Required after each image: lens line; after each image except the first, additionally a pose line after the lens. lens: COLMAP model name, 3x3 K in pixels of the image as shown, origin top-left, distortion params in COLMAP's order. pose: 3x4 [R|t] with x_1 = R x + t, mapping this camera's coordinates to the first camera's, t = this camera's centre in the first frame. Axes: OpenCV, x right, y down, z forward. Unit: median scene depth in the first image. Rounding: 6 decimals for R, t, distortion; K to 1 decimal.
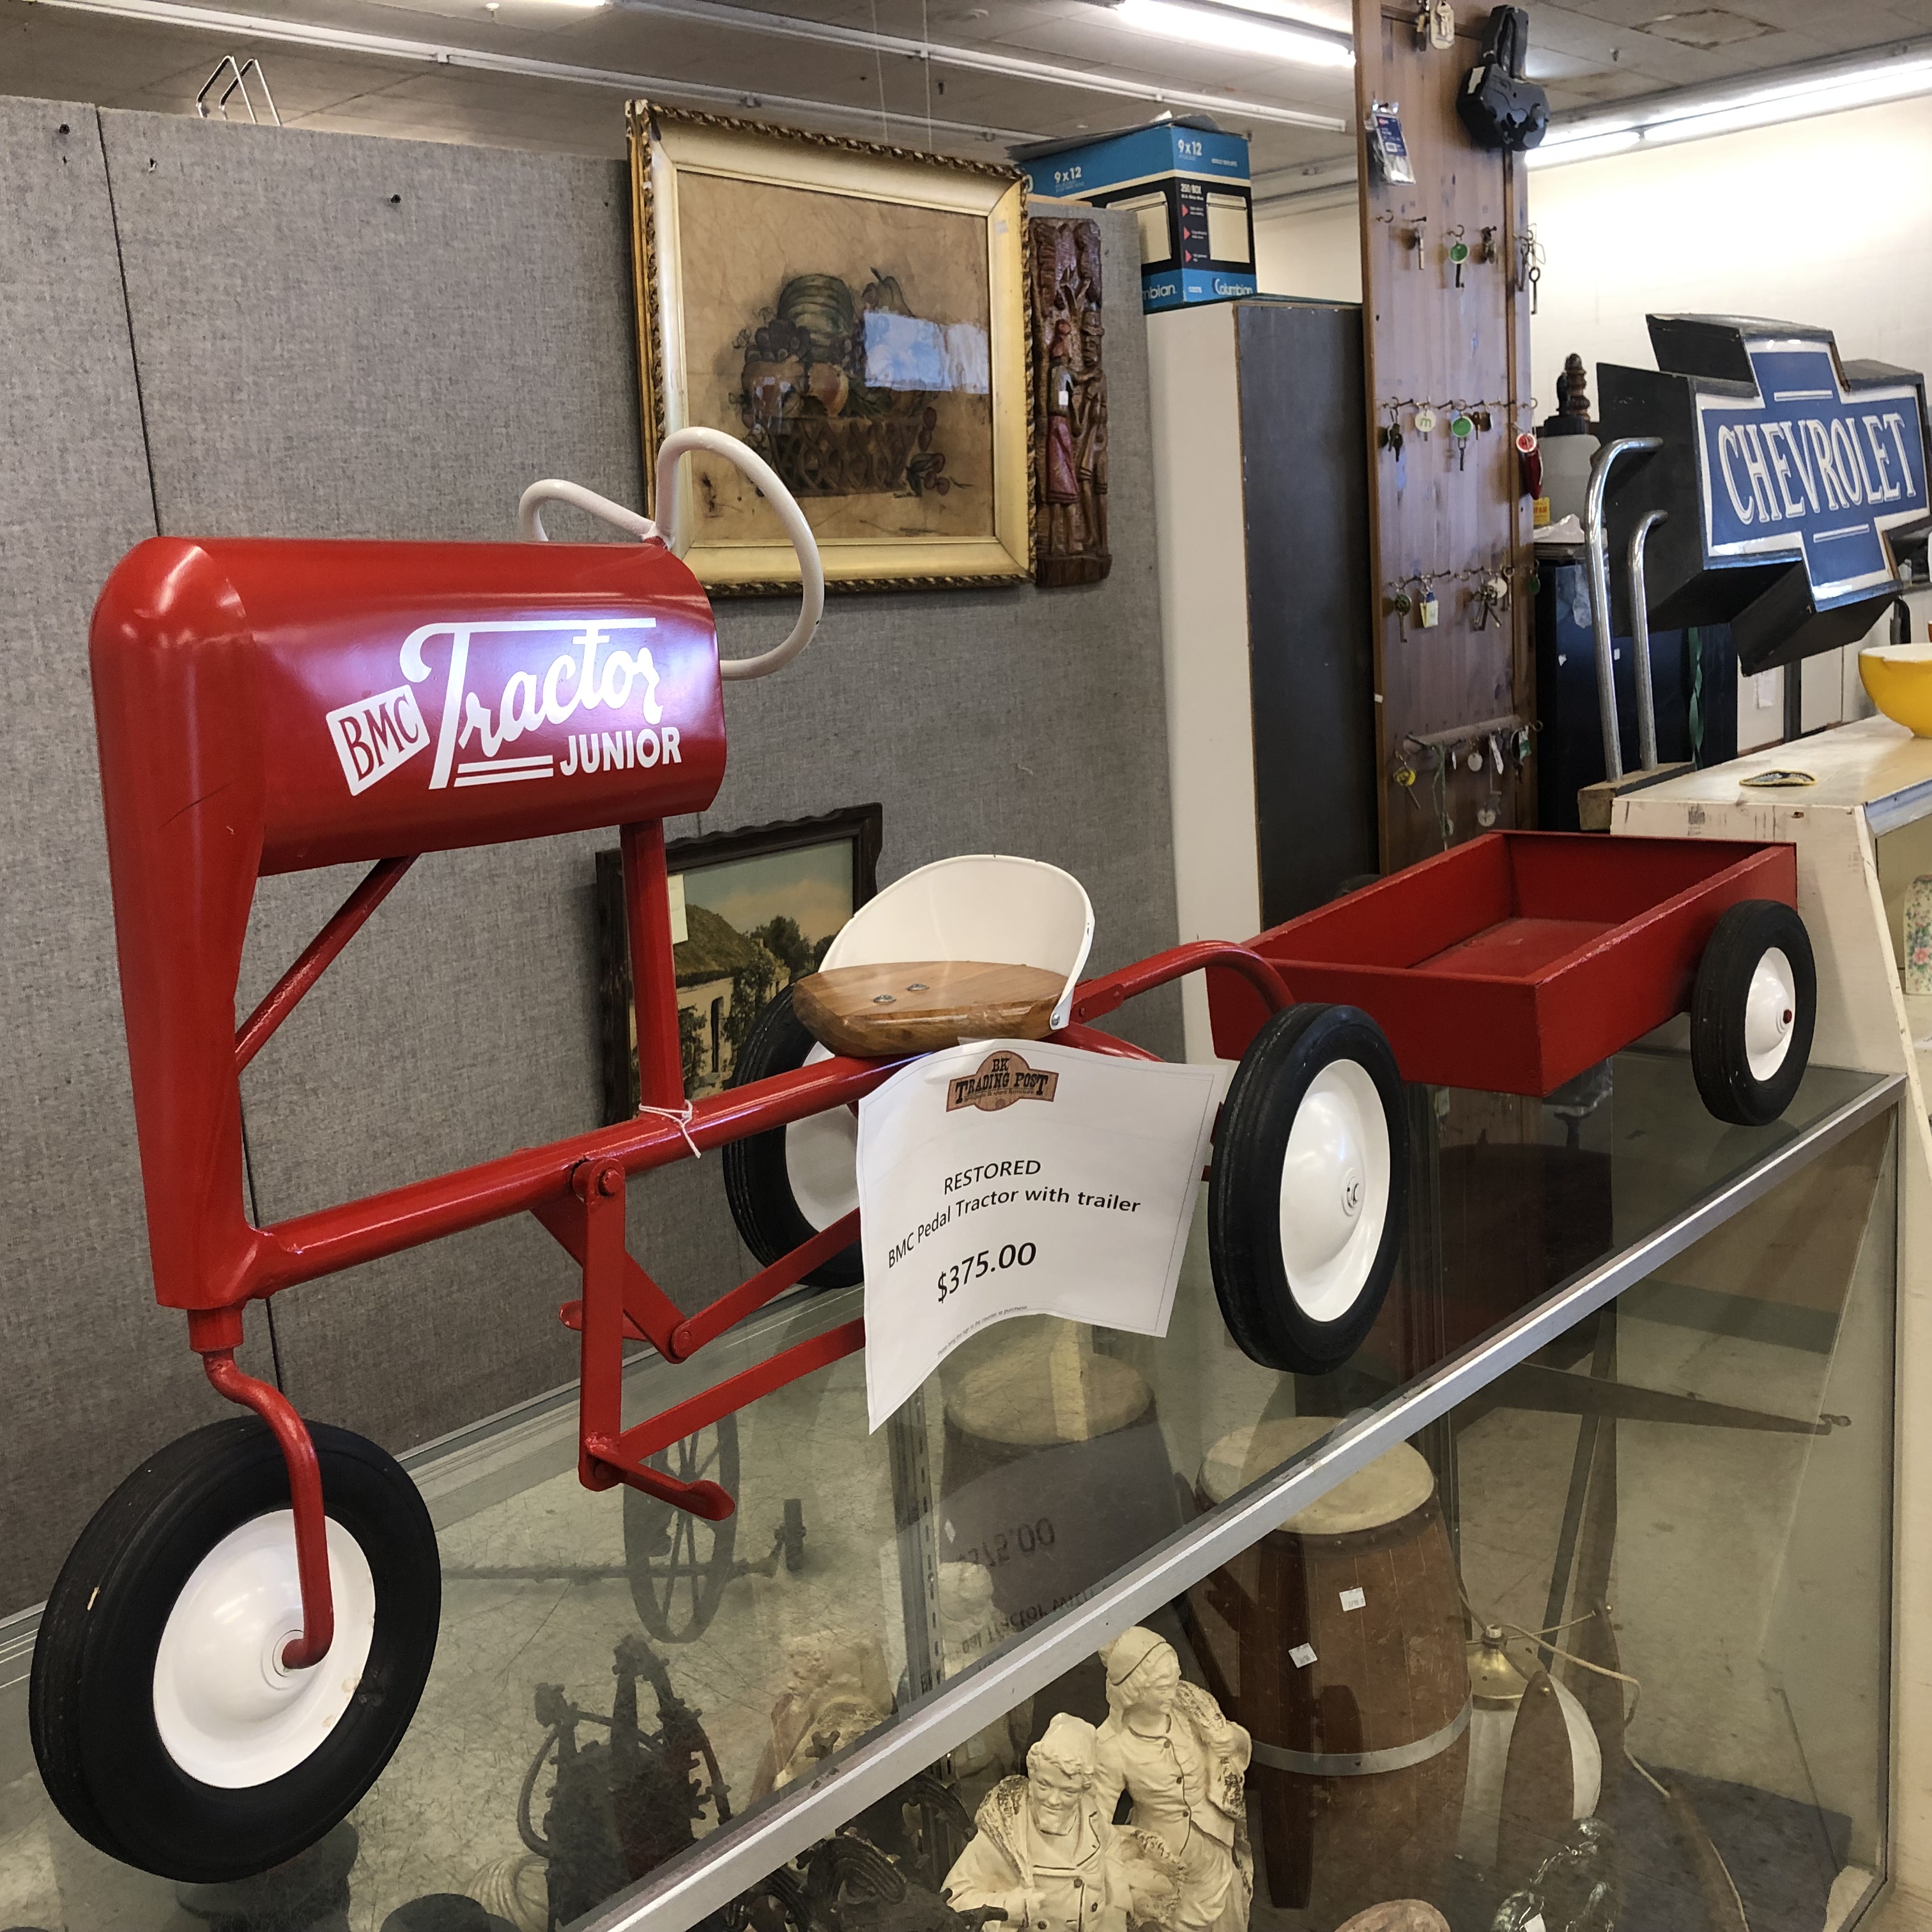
lens RADIAL K [[2134.1, 0, 962.9], [0, 2134.1, 961.0], [0, 0, 1]] dist [0.132509, -0.387978]
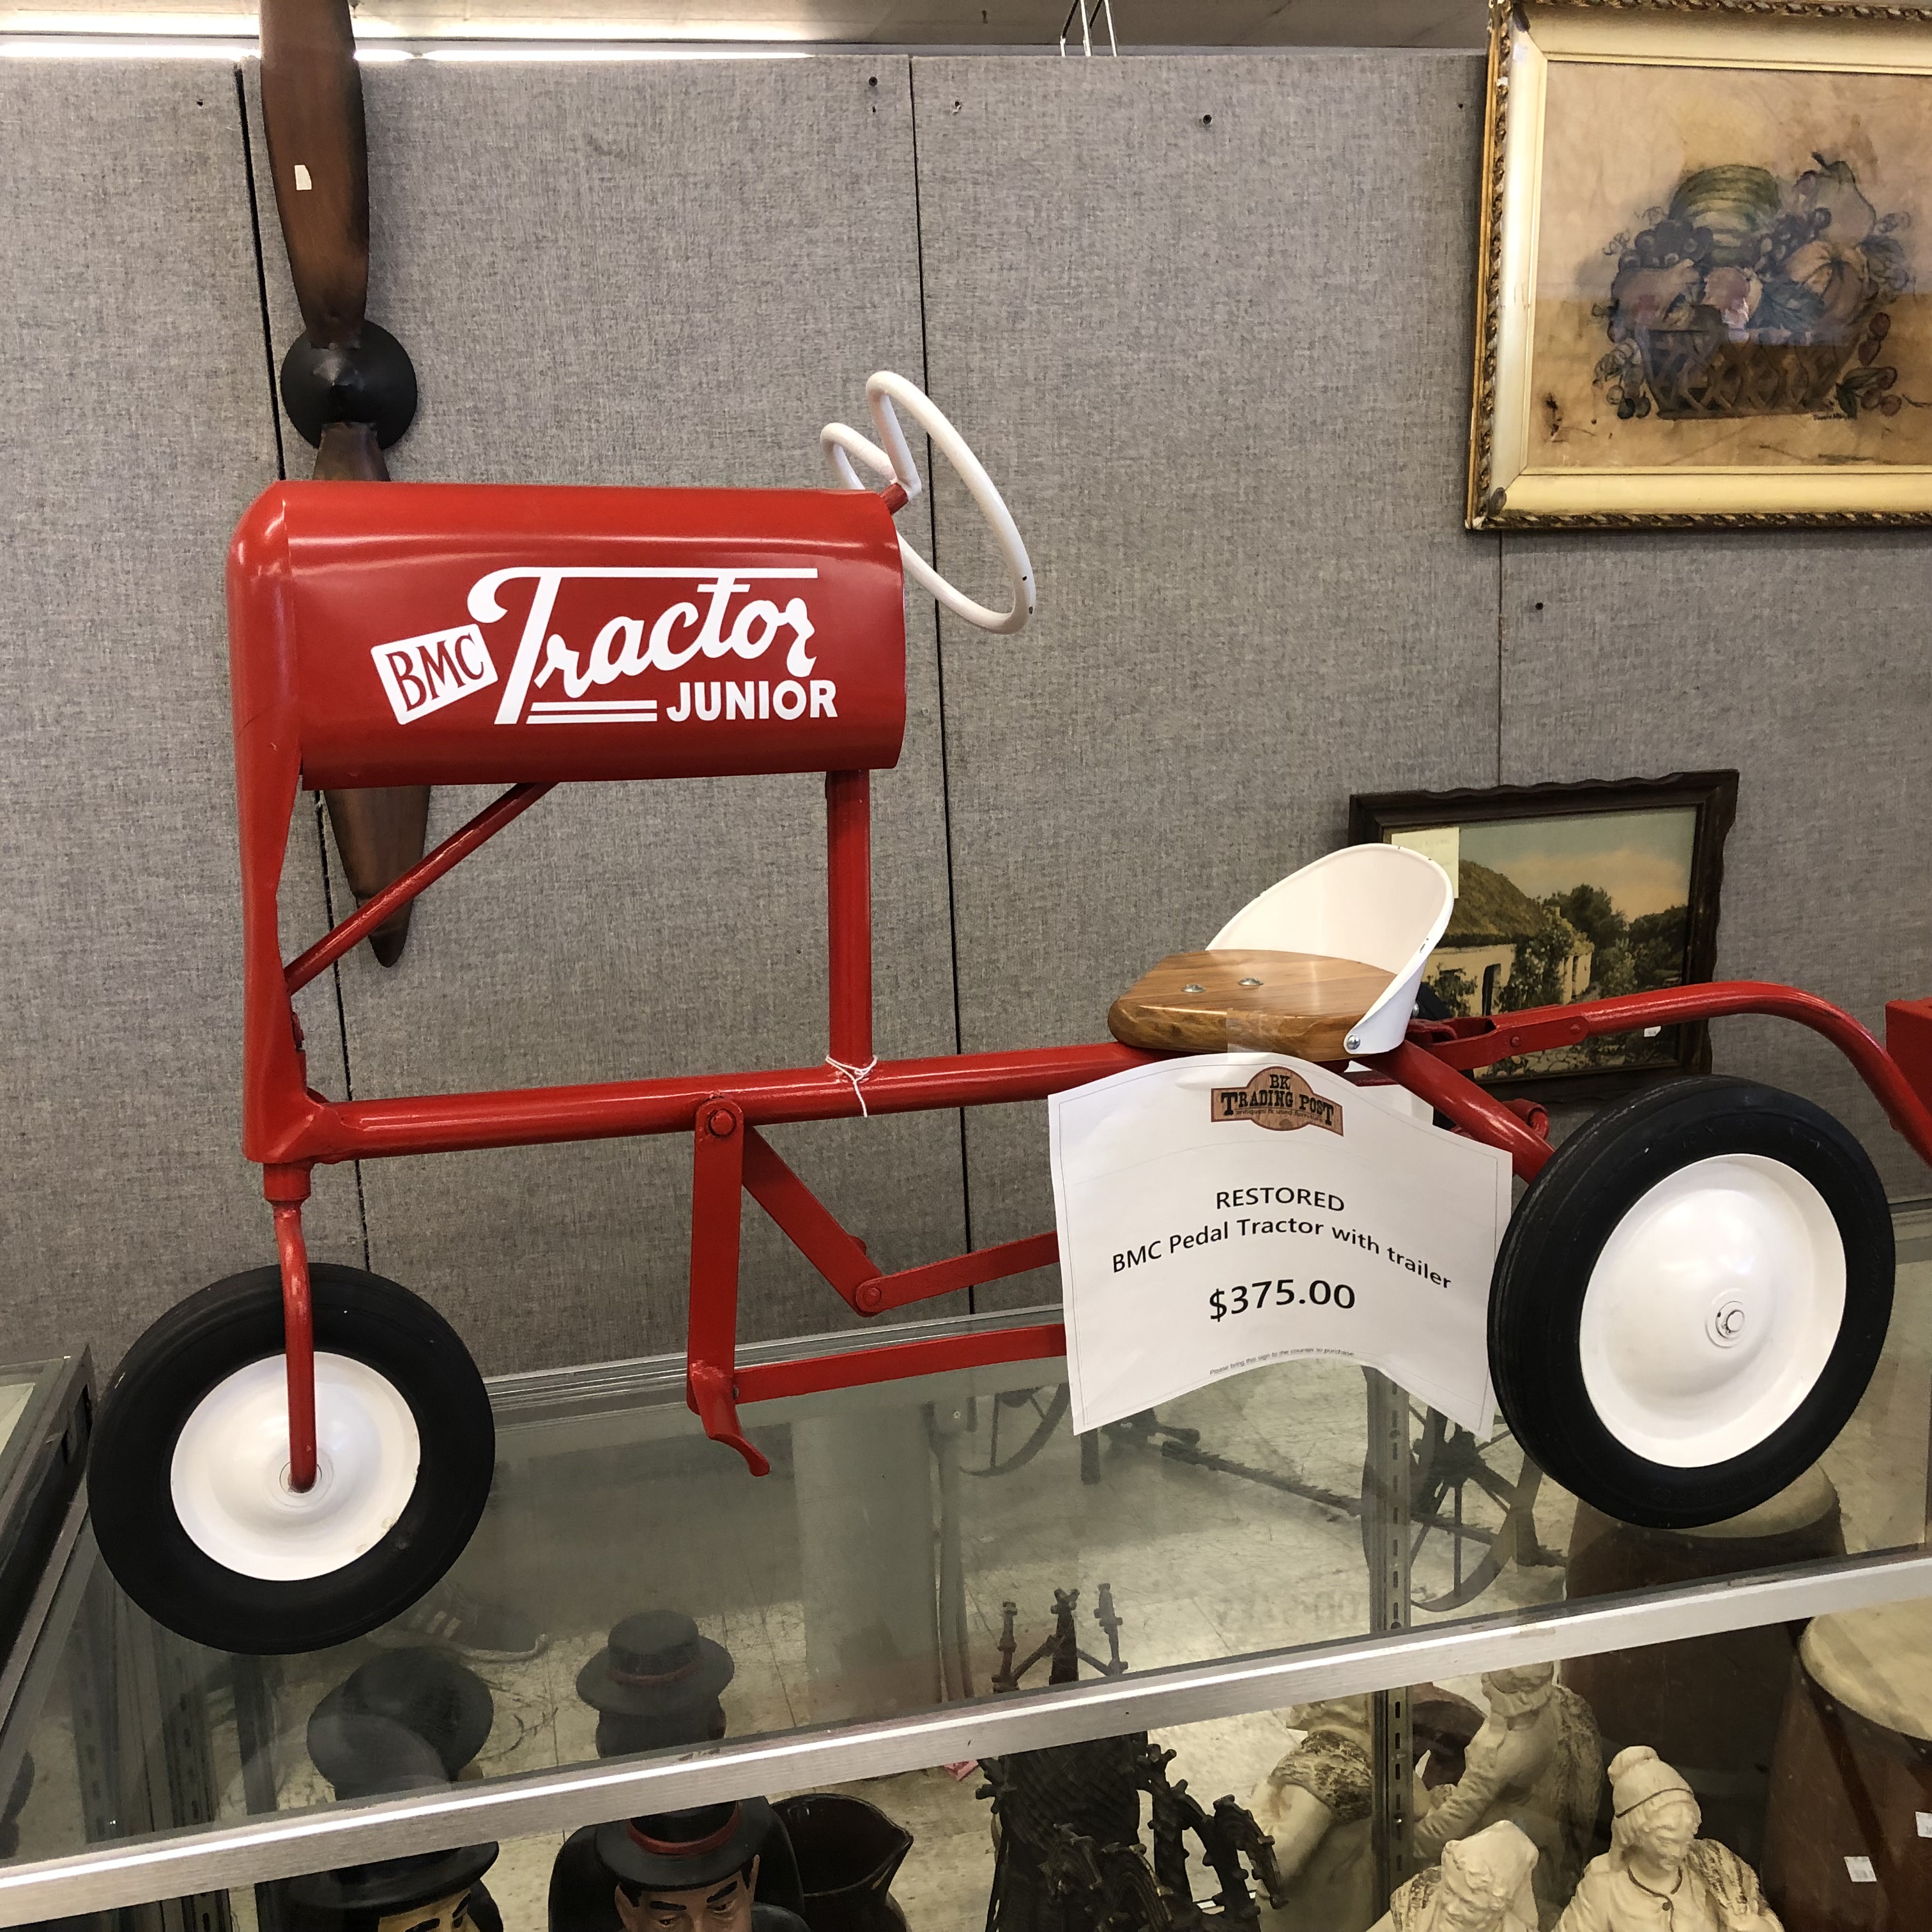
lens RADIAL K [[2134.1, 0, 962.9], [0, 2134.1, 961.0], [0, 0, 1]] dist [0.132509, -0.387978]
pose [[0.817092, 0.146848, -0.557491, 0.255588], [-0.122887, 0.989155, 0.080442, -0.036351], [0.563258, 0.002780, 0.826277, 0.118894]]
